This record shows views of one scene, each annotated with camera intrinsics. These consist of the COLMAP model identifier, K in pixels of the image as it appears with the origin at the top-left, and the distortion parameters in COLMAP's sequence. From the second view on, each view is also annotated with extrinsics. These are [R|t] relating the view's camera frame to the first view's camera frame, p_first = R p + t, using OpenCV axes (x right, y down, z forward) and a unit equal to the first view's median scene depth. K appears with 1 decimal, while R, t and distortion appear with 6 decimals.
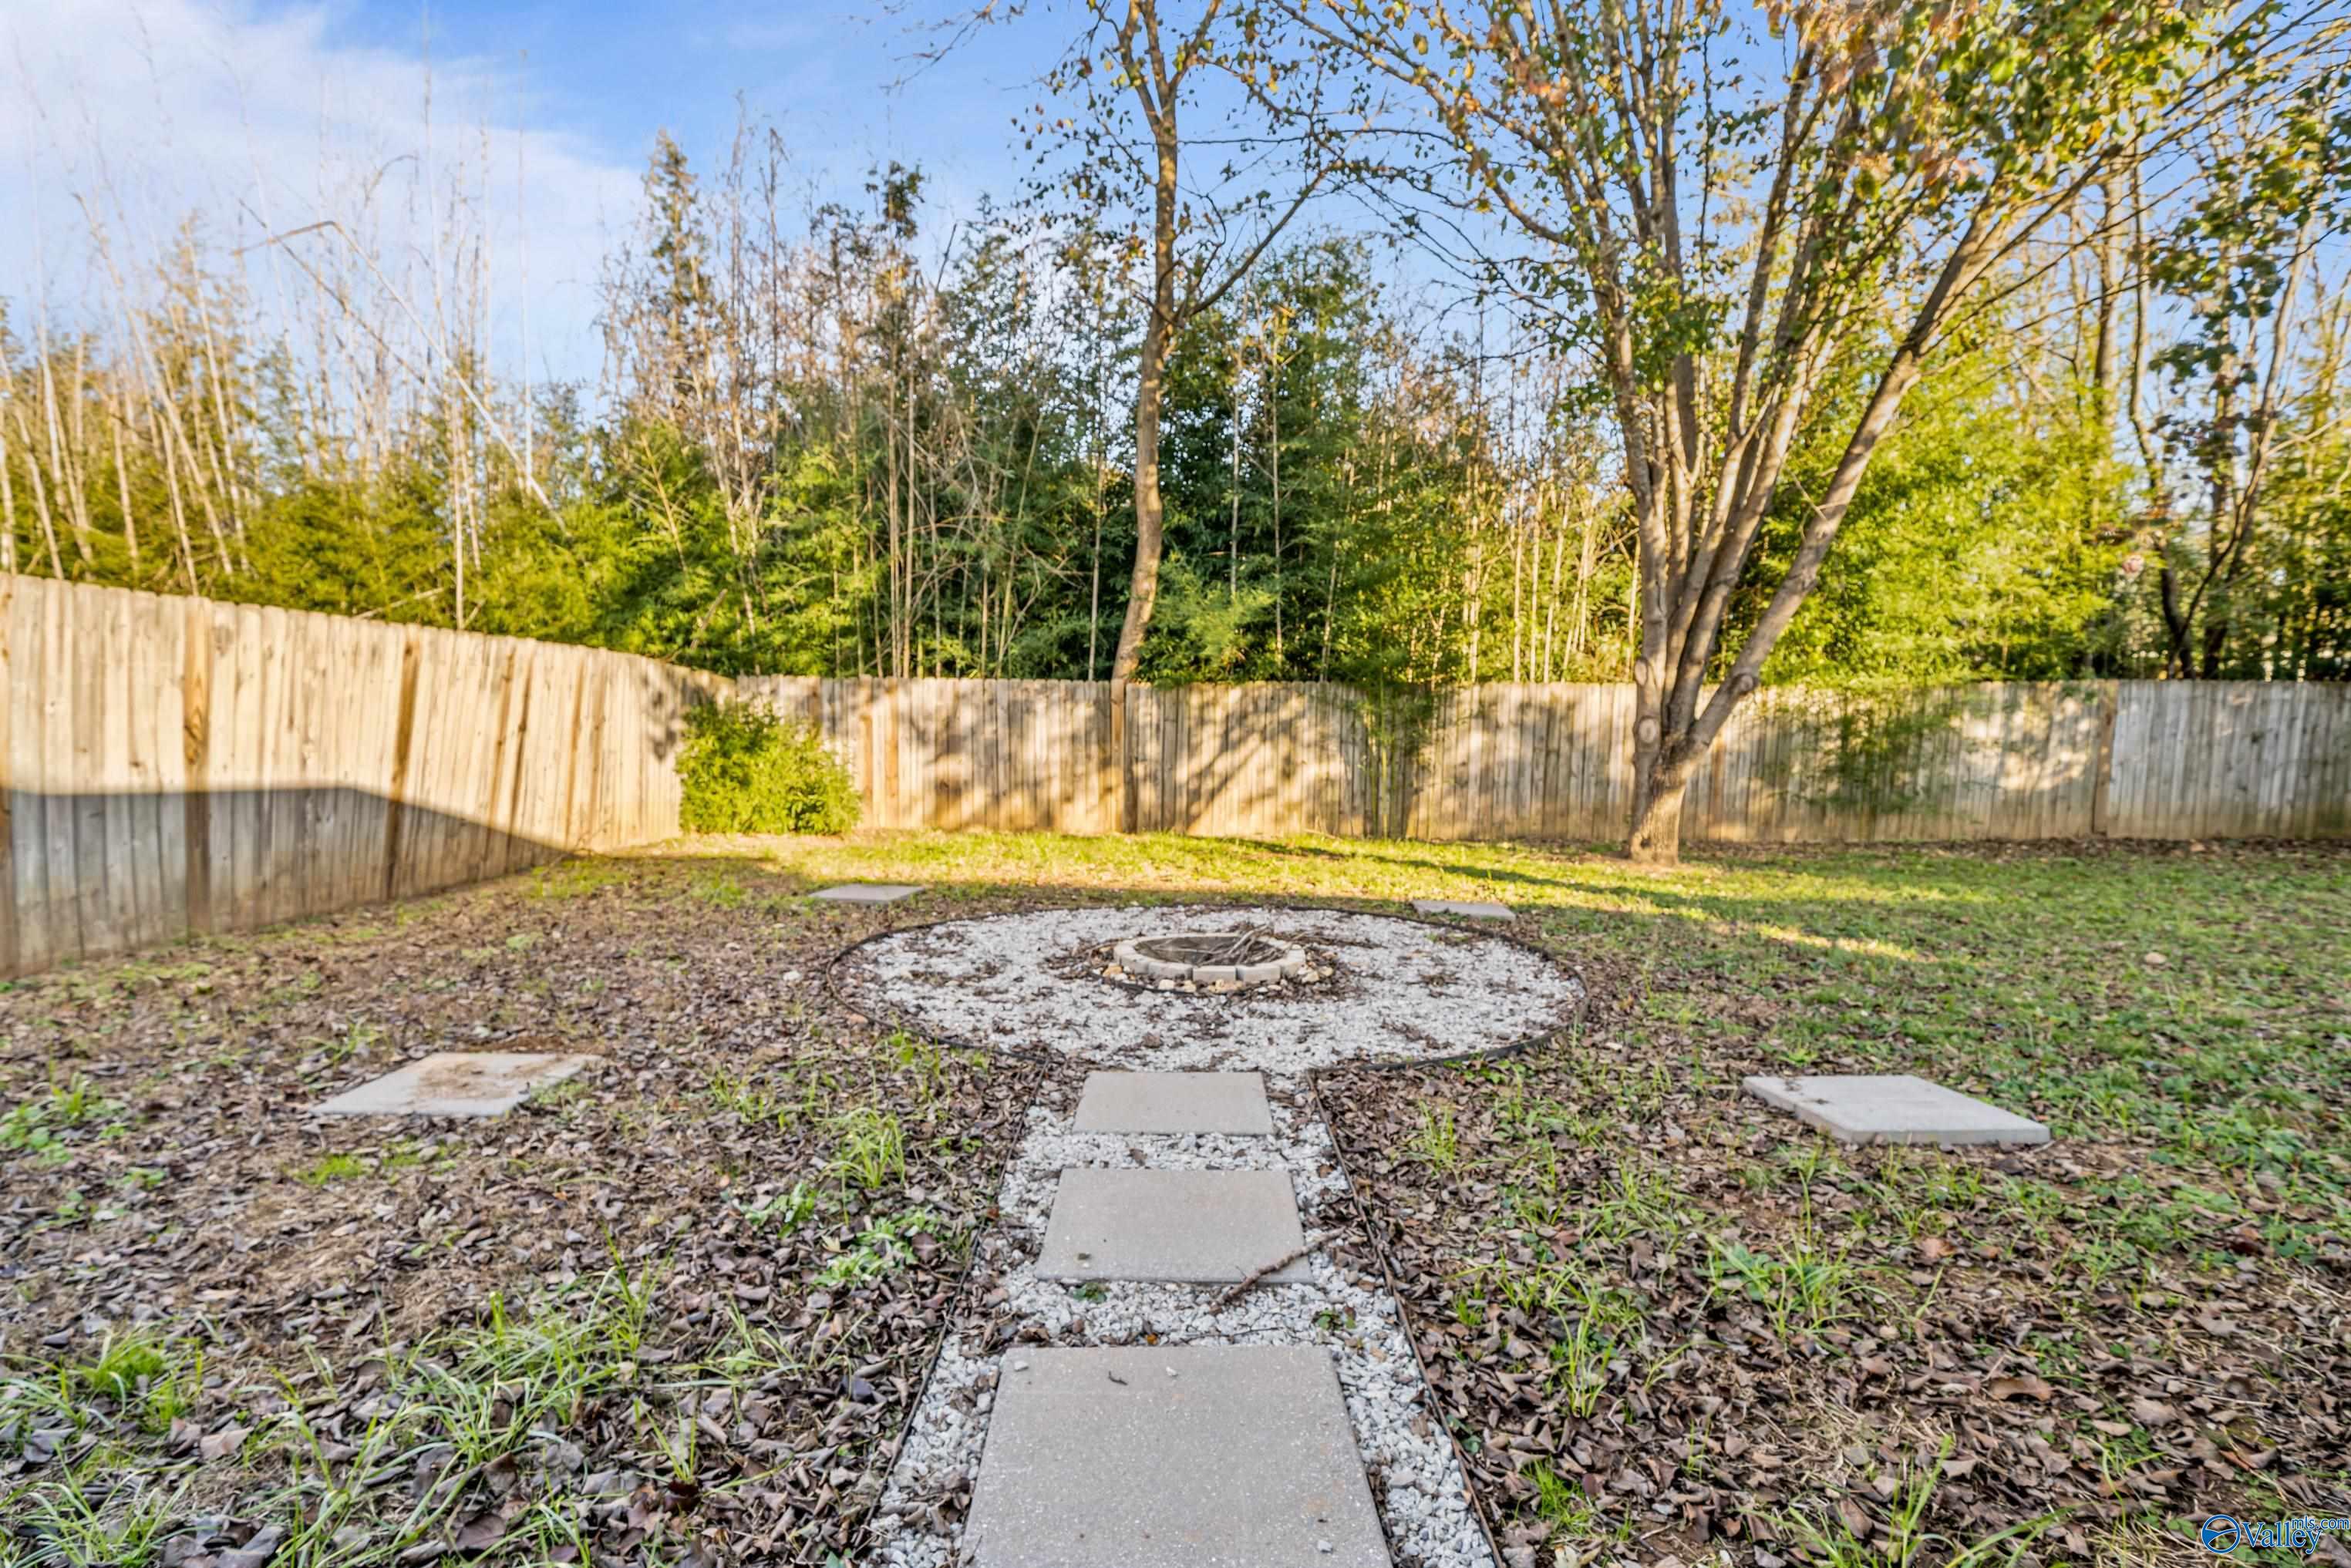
lens RADIAL K [[1191.7, 0, 1137.3], [0, 1191.7, 779.0], [0, 0, 1]] dist [0.002825, -0.000173]
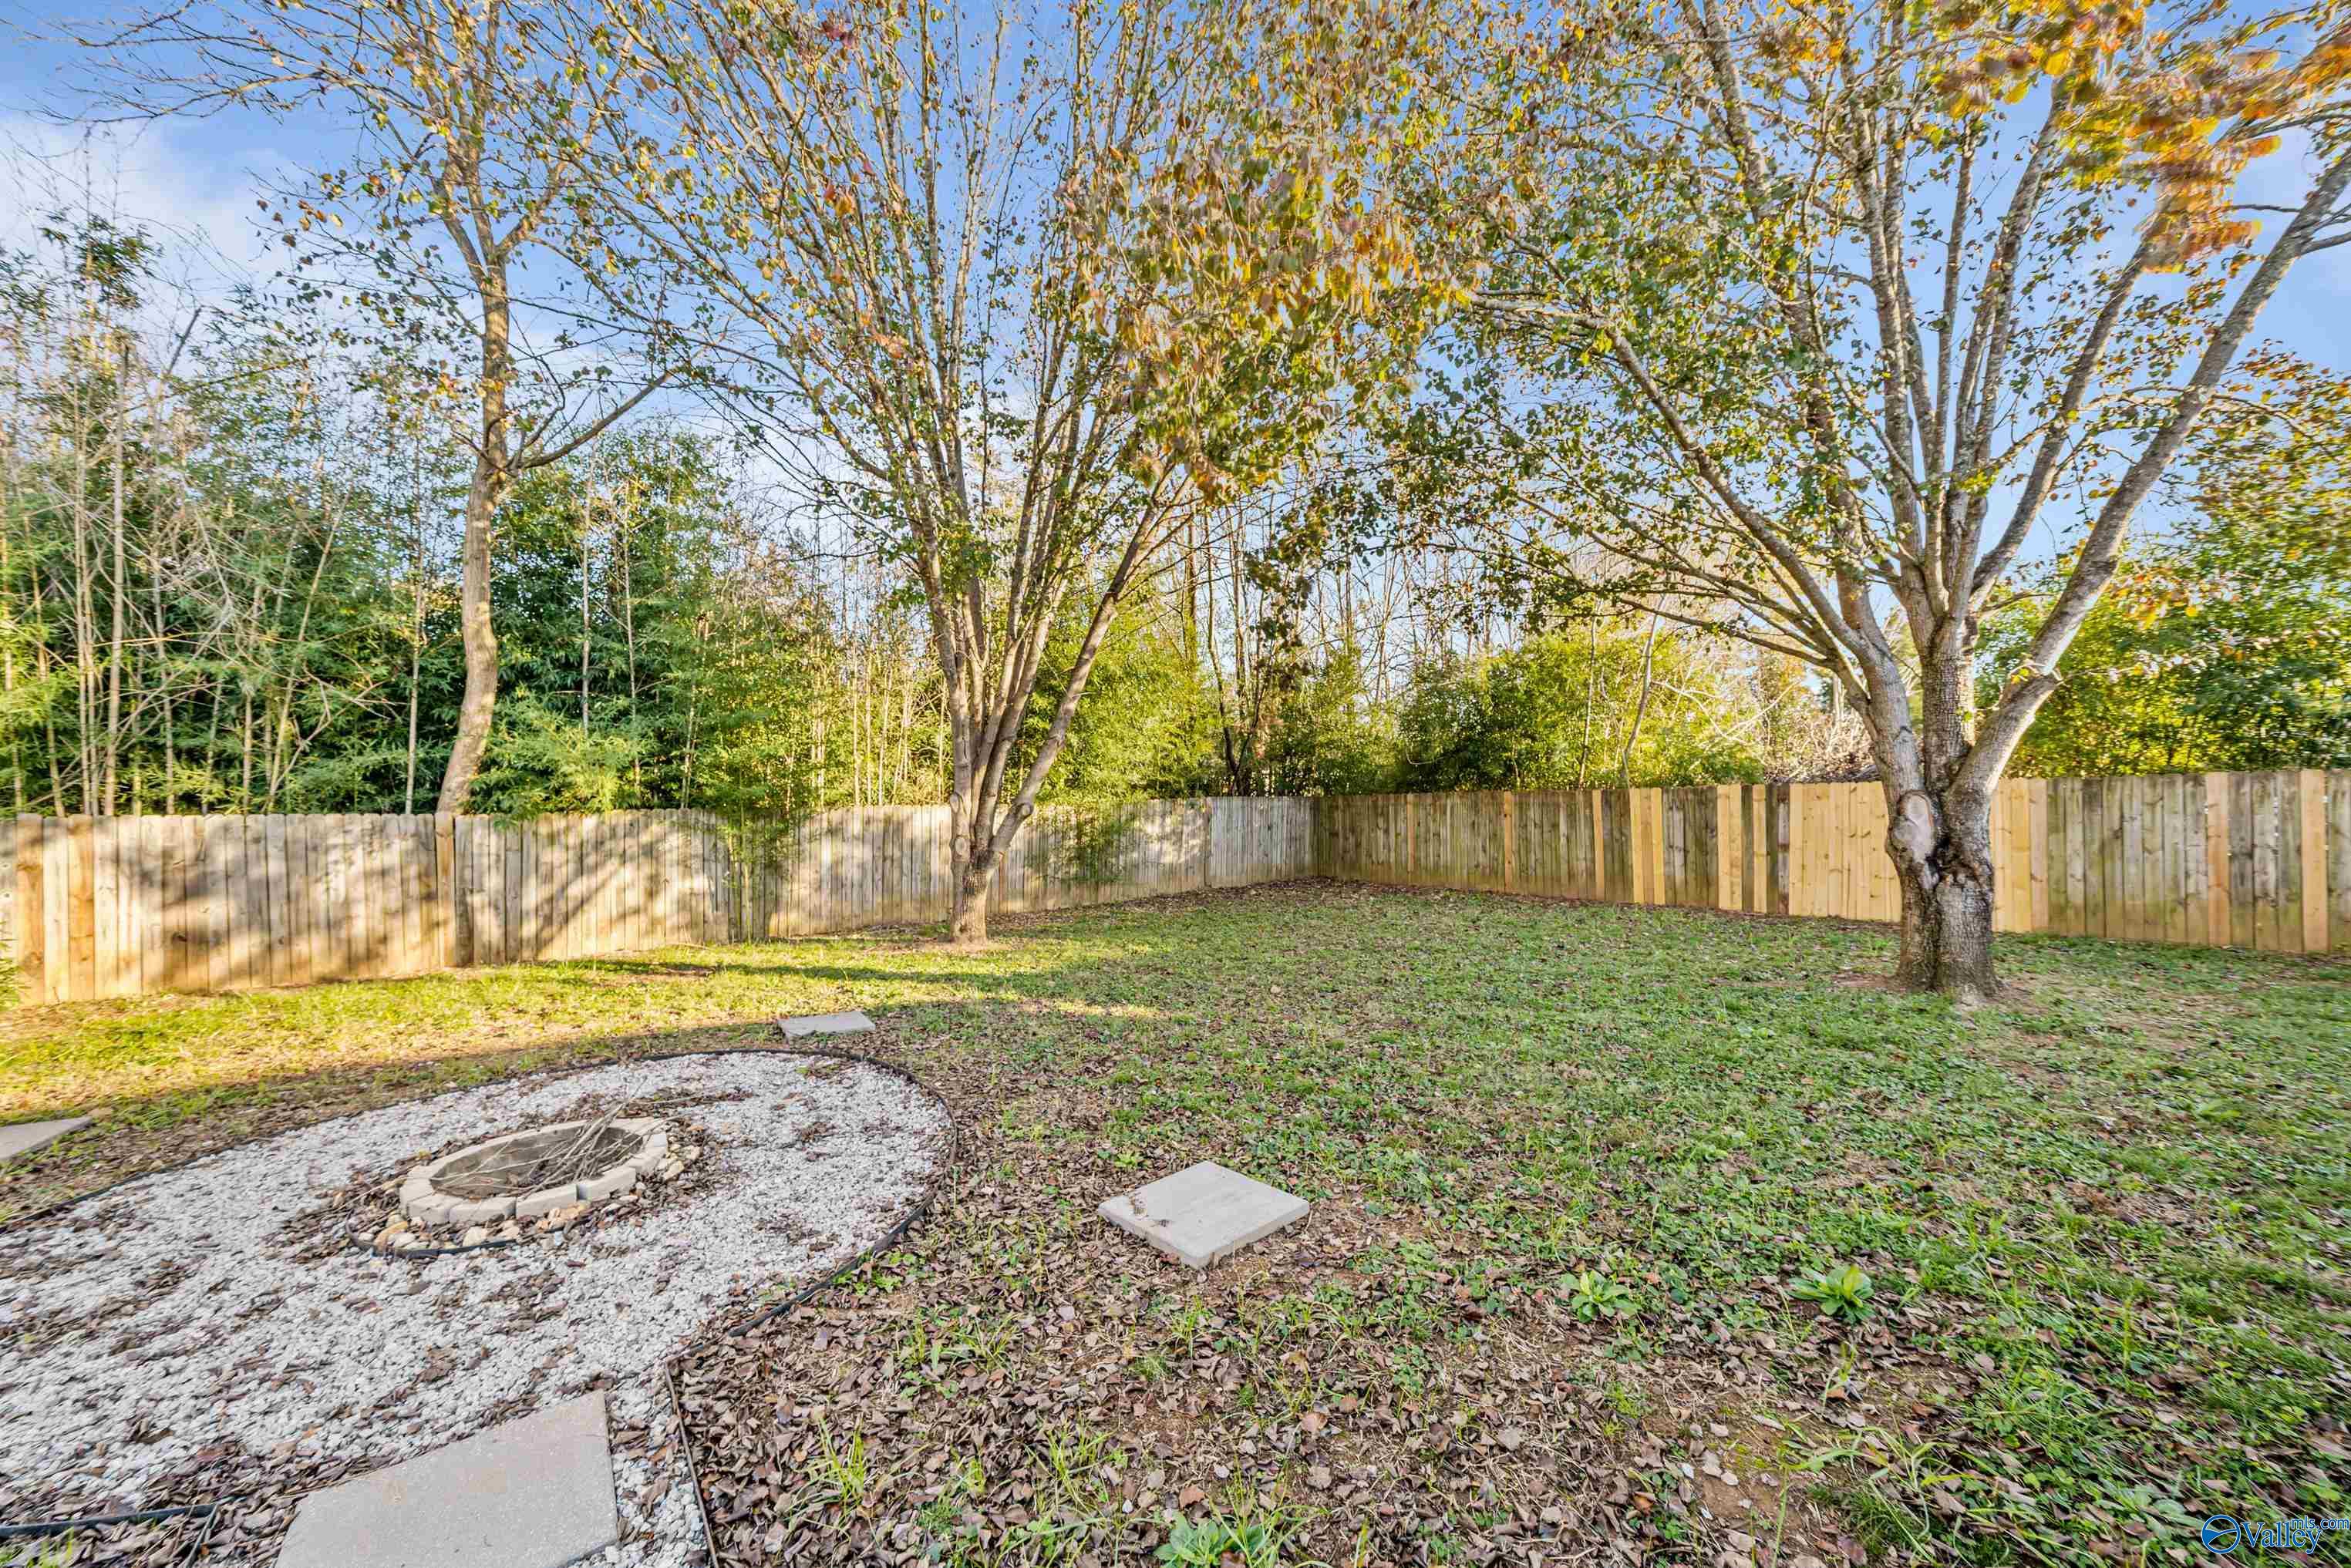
lens RADIAL K [[806.5, 0, 1175.5], [0, 806.5, 784.0], [0, 0, 1]] dist [-0.007590, 0.000093]
pose [[0.765780, -0.017097, 0.642876, 0.026203], [0.059489, 0.997244, -0.044340, -0.052415], [-0.640346, 0.072199, 0.764686, 0.132539]]
